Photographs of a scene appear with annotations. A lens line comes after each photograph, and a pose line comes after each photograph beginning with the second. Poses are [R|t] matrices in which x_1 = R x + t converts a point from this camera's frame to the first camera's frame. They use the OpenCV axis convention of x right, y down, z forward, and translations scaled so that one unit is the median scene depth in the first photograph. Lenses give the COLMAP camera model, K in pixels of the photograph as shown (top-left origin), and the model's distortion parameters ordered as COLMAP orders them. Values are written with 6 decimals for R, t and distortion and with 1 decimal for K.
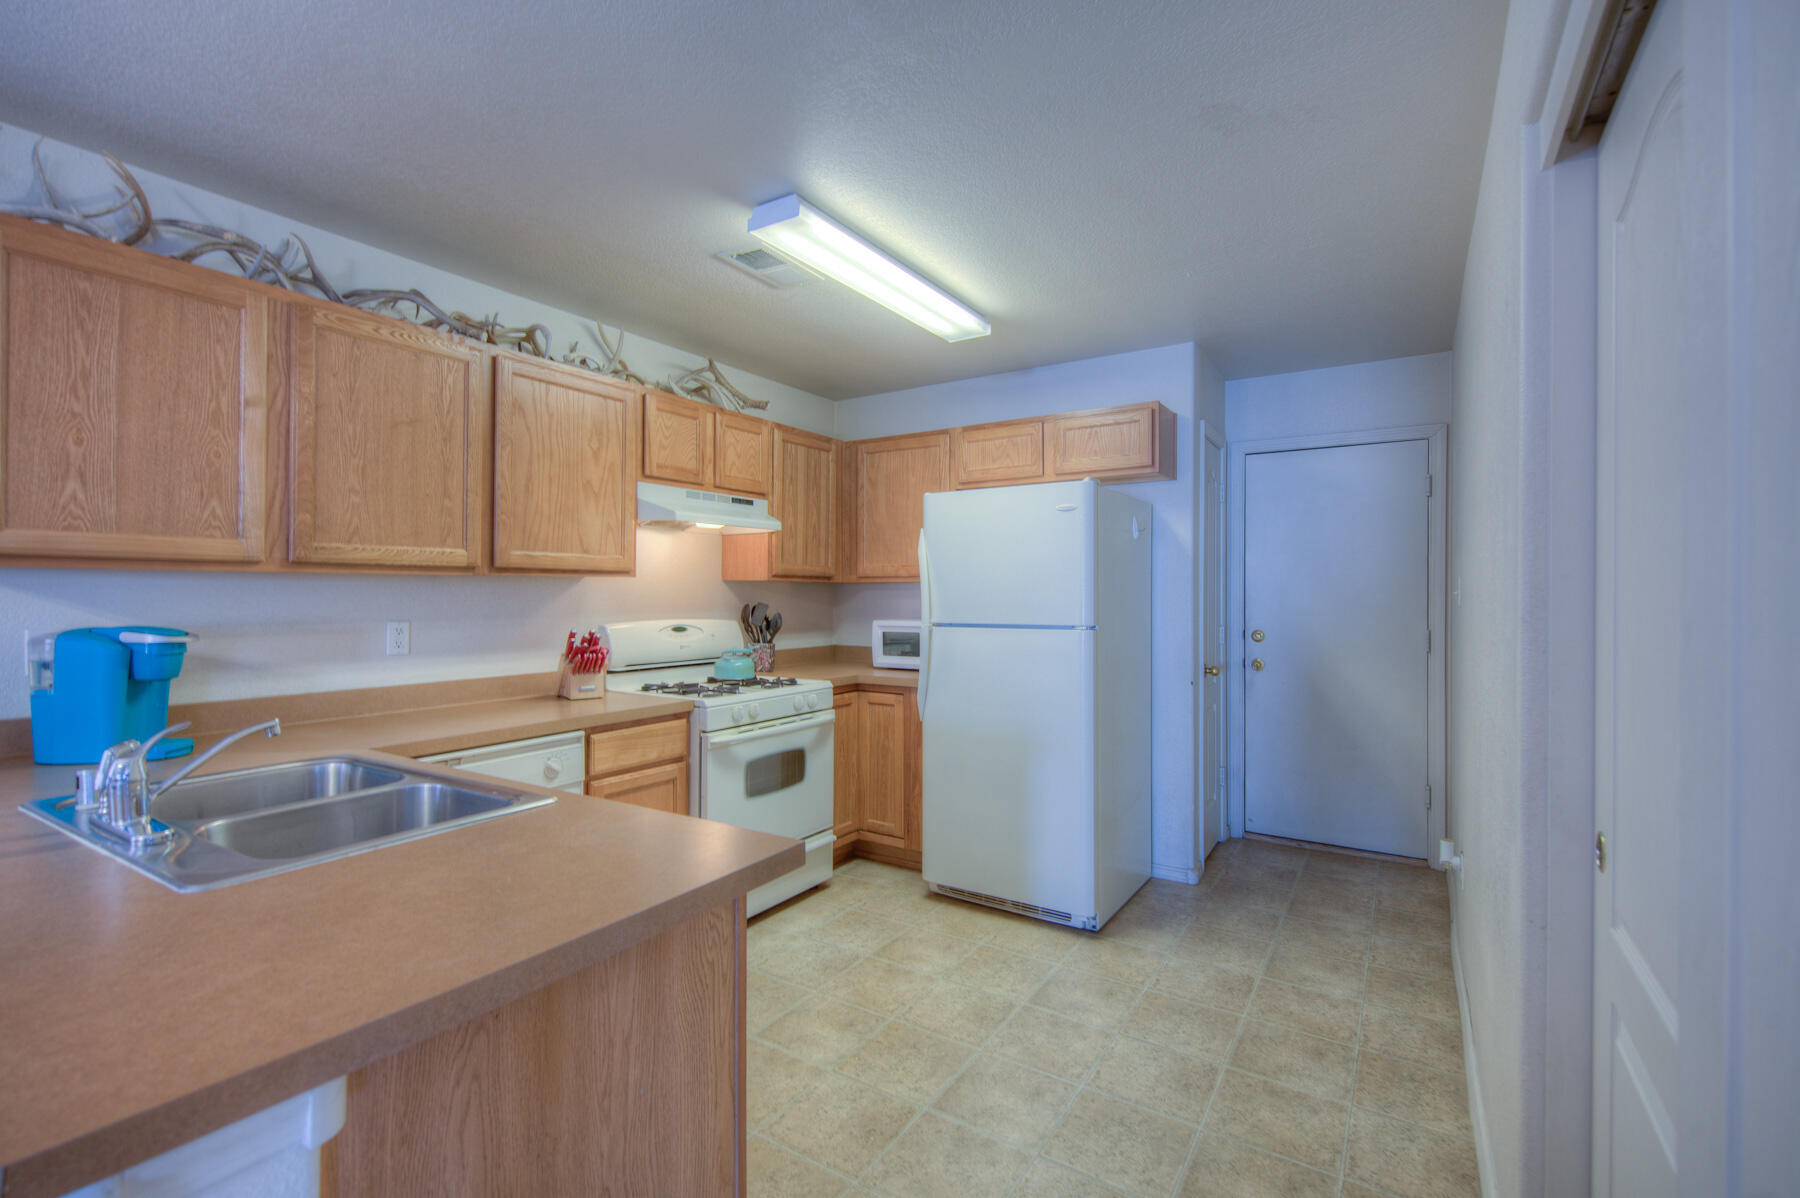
lens RADIAL K [[792.3, 0, 900.0], [0, 792.3, 599.0], [0, 0, 1]] dist [0.002055, 0.000170]
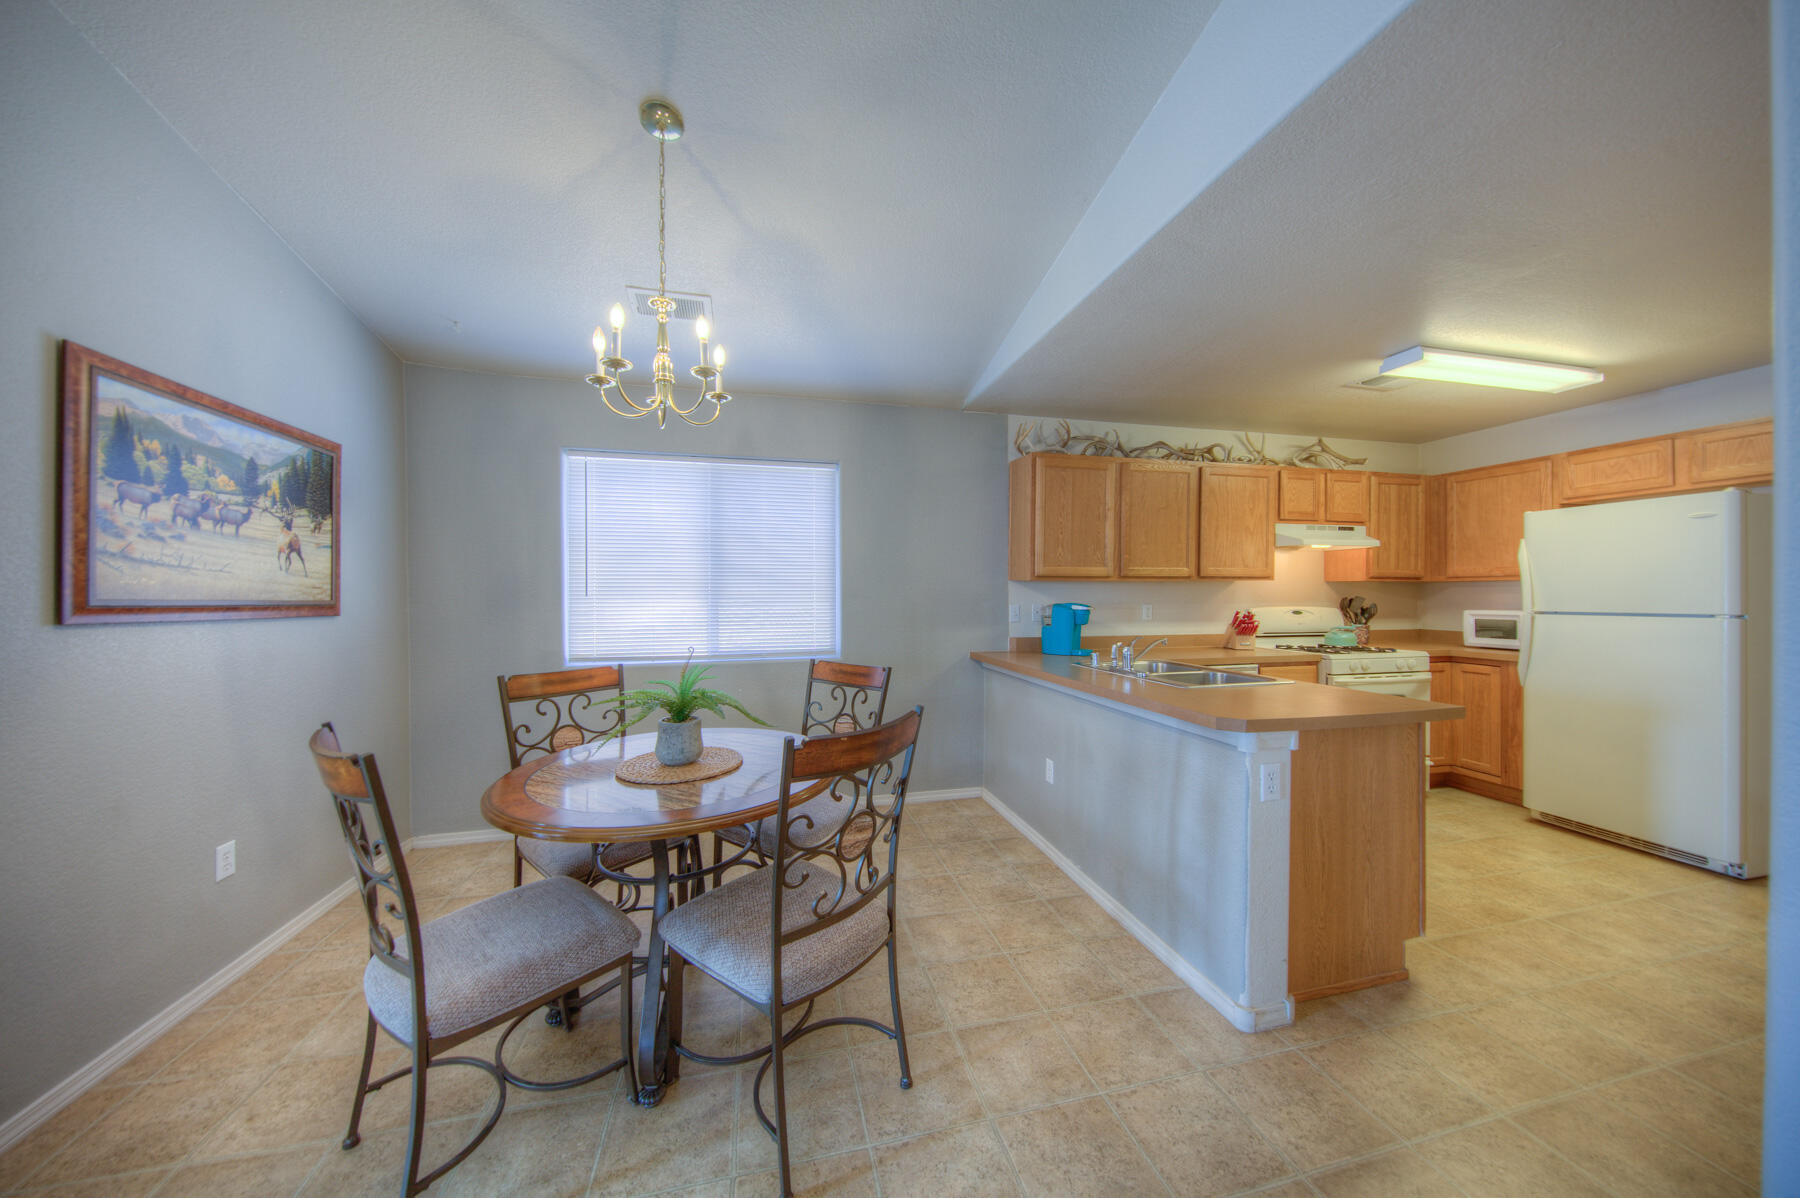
lens RADIAL K [[582.6, 0, 887.8], [0, 582.6, 594.0], [0, 0, 1]] dist [0.000067, -0.002321]
pose [[0.712276, -0.002089, -0.701897, -0.046797], [-0.002637, 0.999981, -0.005653, 0.010010], [0.701895, 0.005877, 0.712256, -0.424673]]
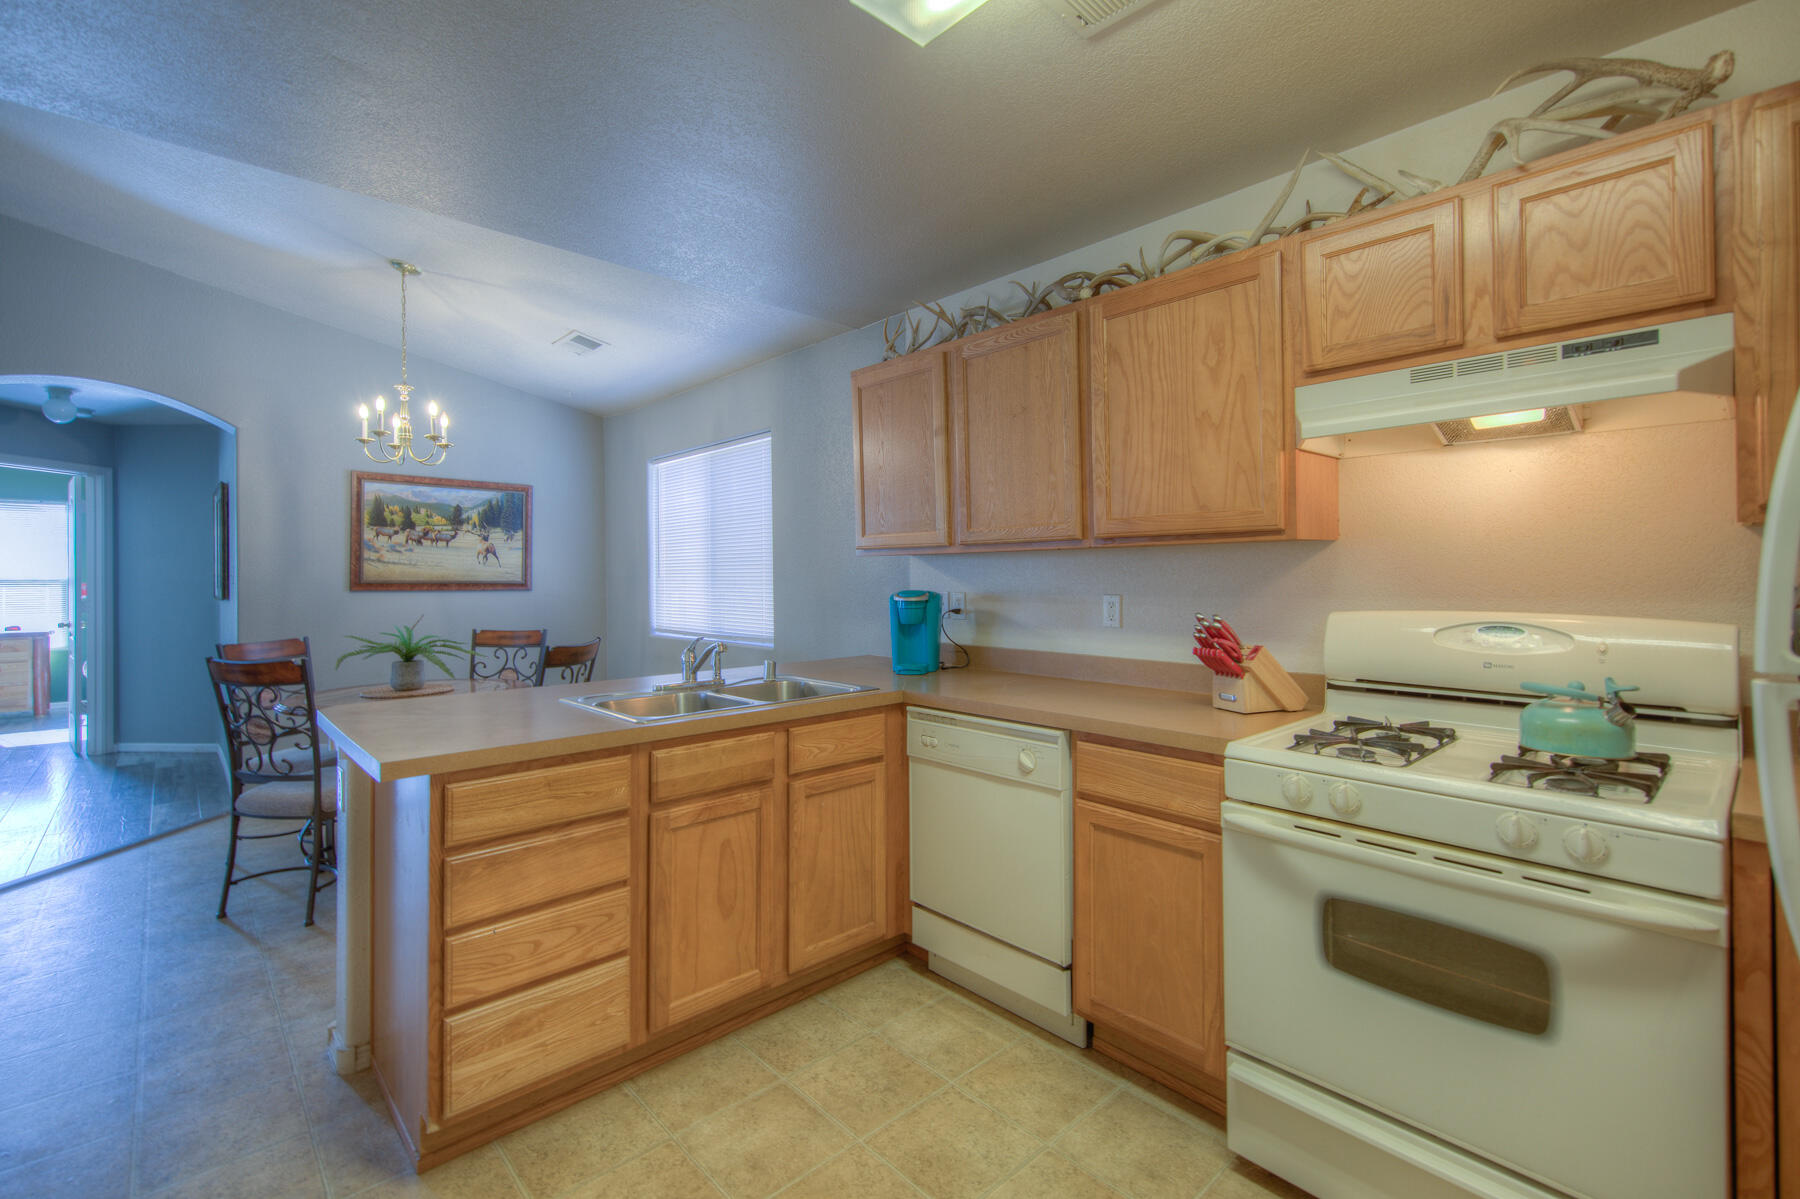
lens RADIAL K [[787.9, 0, 903.7], [0, 787.9, 567.7], [0, 0, 1]] dist [0.003032, 0.000248]
pose [[-0.252456, -0.009773, -0.967559, 0.334140], [-0.001780, 0.999952, -0.009636, 0.002712], [0.967607, -0.000711, -0.252461, 0.797975]]
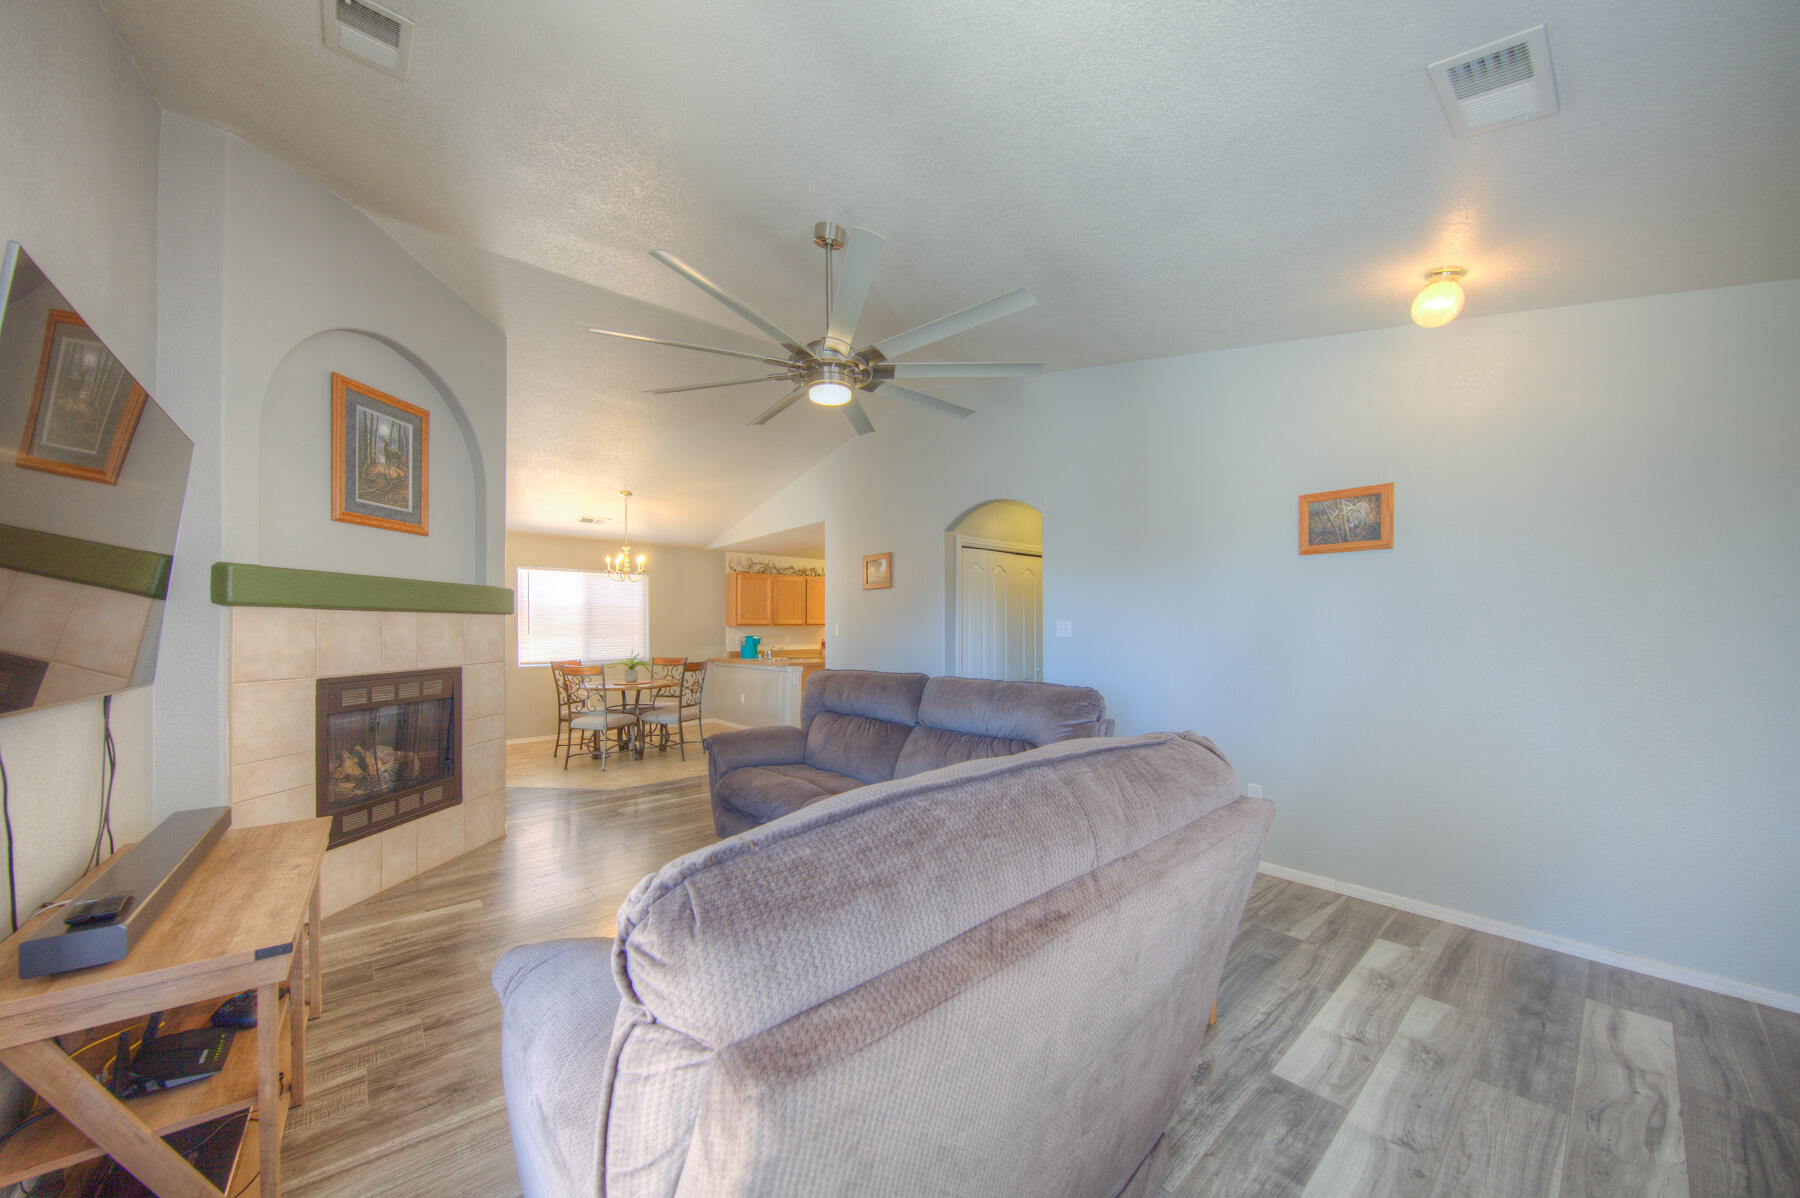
lens RADIAL K [[632.6, 0, 908.5], [0, 632.6, 629.4], [0, 0, 1]] dist [0.000707, 0.000038]
pose [[0.962057, -0.005508, -0.272794, 0.840691], [0.003761, 0.999969, -0.006928, 0.013231], [0.272823, 0.005639, 0.962048, -1.884496]]
